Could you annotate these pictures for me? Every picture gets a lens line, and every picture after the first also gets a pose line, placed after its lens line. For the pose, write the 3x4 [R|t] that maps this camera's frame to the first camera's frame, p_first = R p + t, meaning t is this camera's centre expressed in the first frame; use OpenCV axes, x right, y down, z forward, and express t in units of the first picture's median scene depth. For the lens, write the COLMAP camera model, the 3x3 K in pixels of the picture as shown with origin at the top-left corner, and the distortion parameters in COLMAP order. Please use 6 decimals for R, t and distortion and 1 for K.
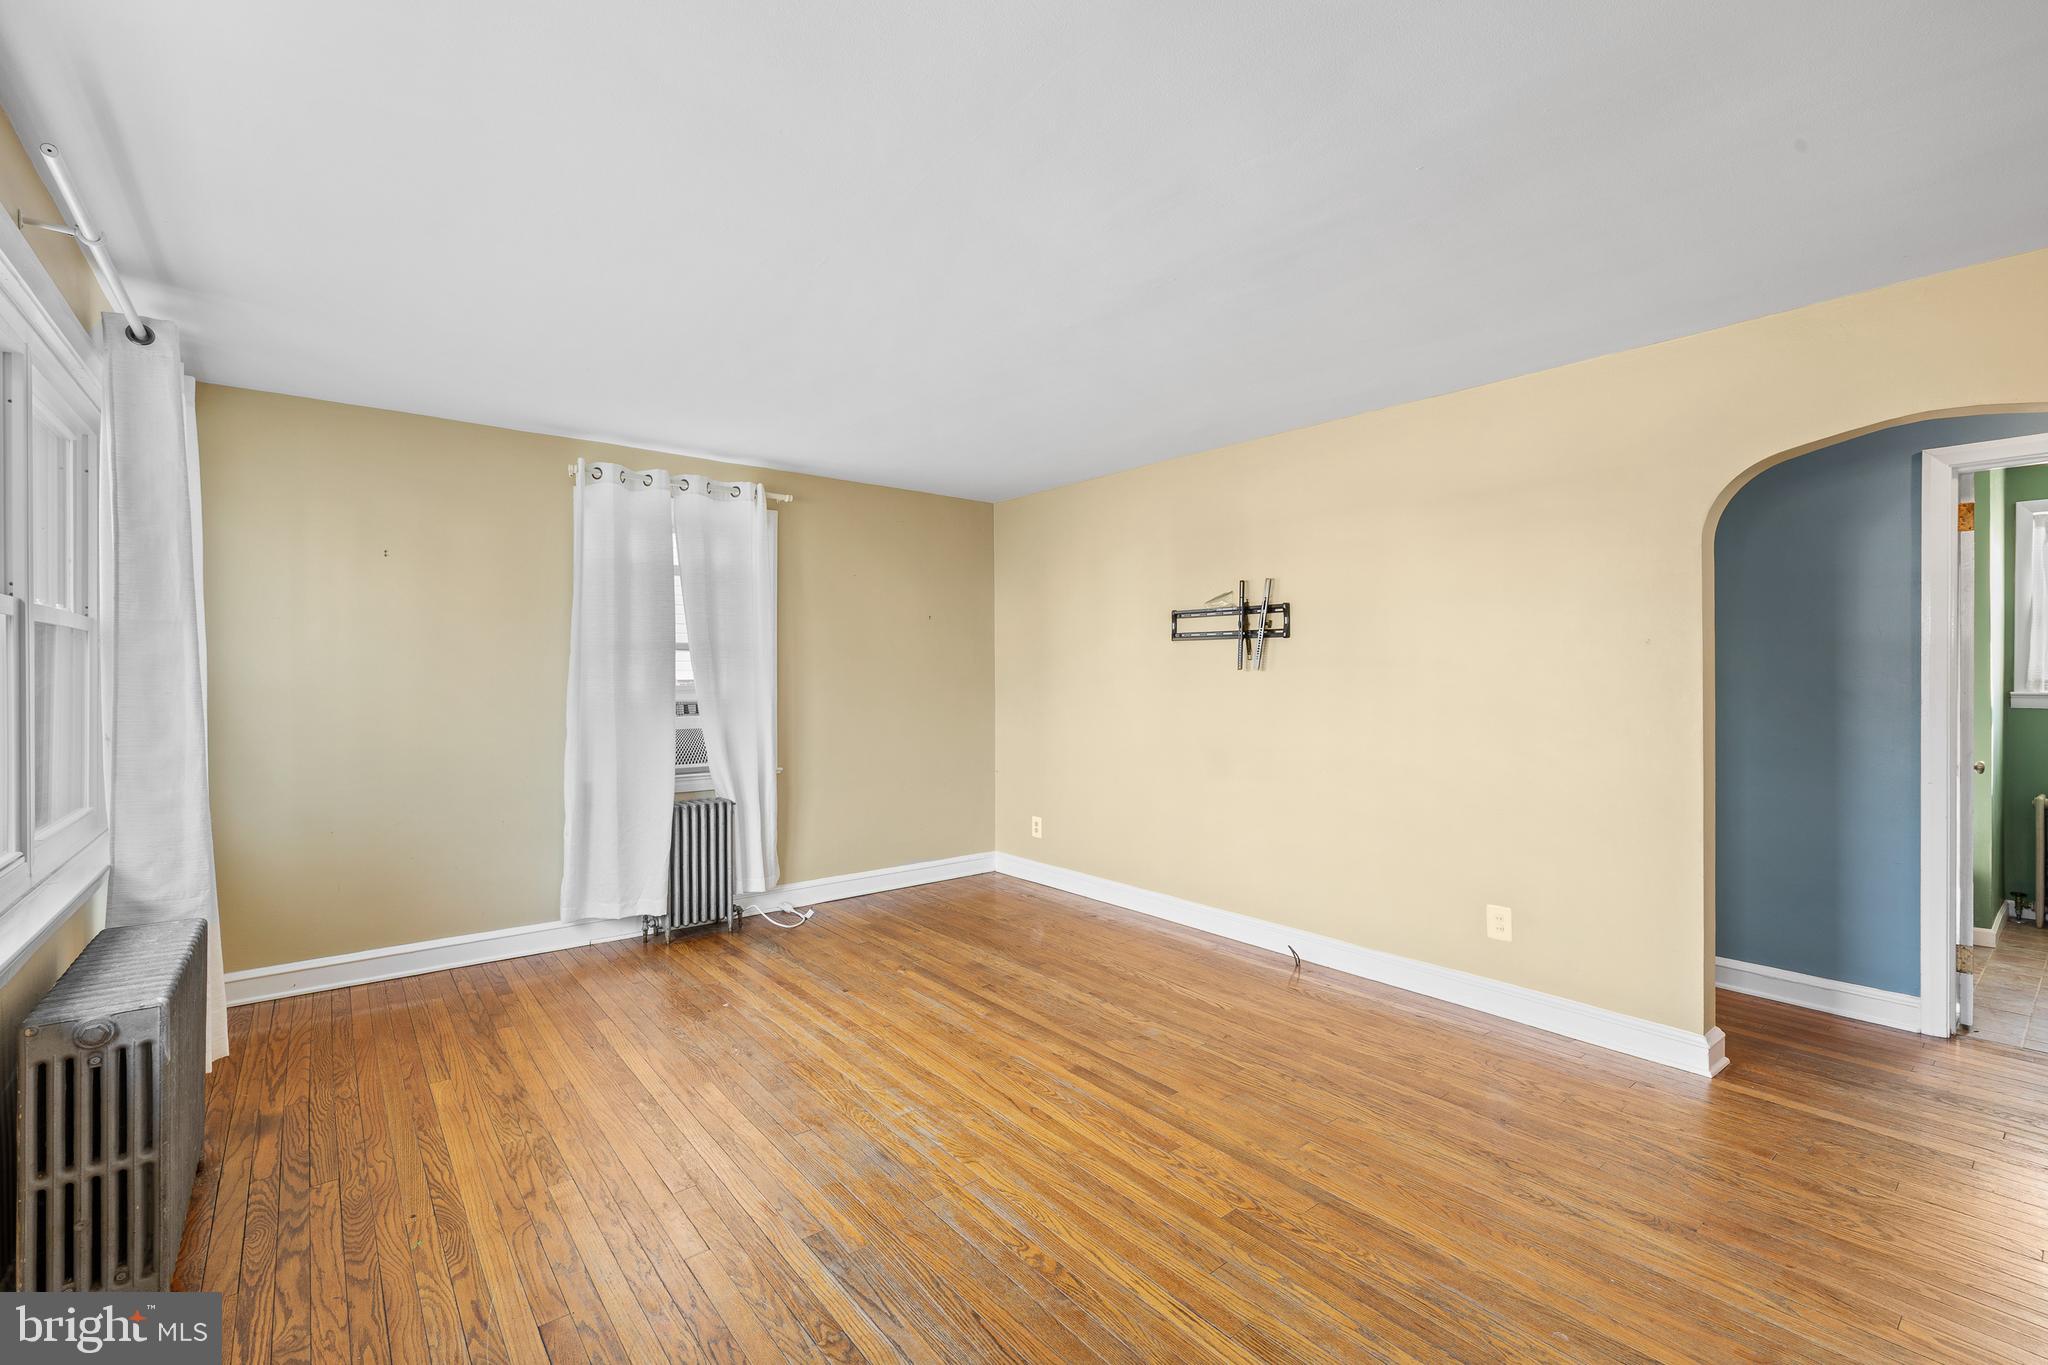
lens RADIAL K [[888.2, 0, 1024.8], [0, 888.2, 677.9], [0, 0, 1]] dist [-0.003687, -0.000261]
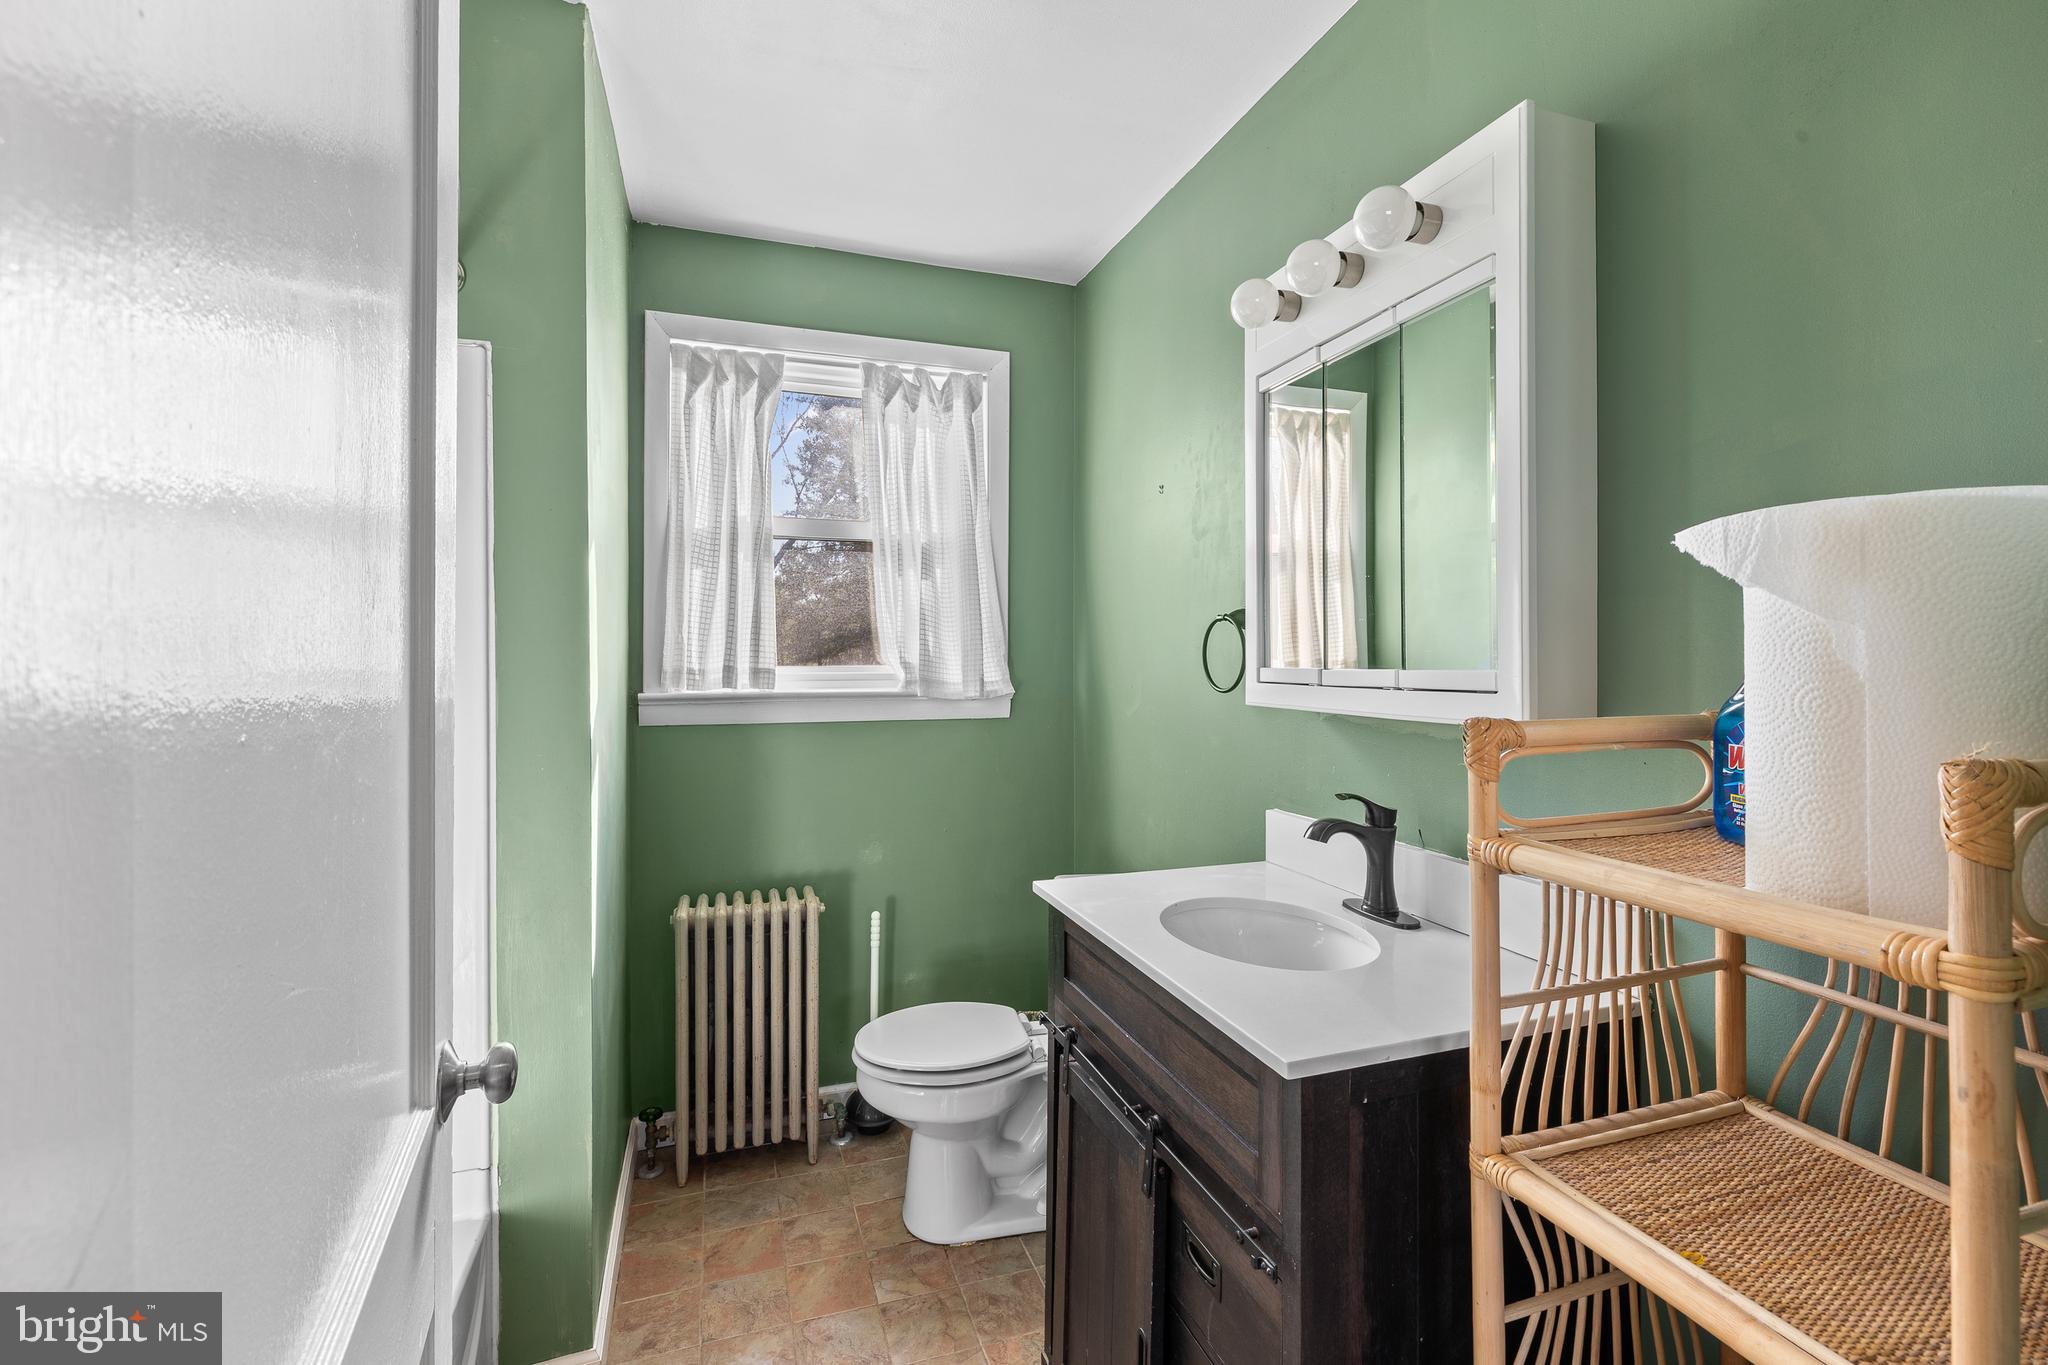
lens RADIAL K [[888.2, 0, 1024.5], [0, 888.2, 689.9], [0, 0, 1]] dist [-0.003687, -0.000261]
pose [[0.333070, 0.005147, 0.942888, 0.720326], [0.008152, 0.999932, -0.008339, 0.019596], [-0.942867, 0.010464, 0.333006, 0.631735]]
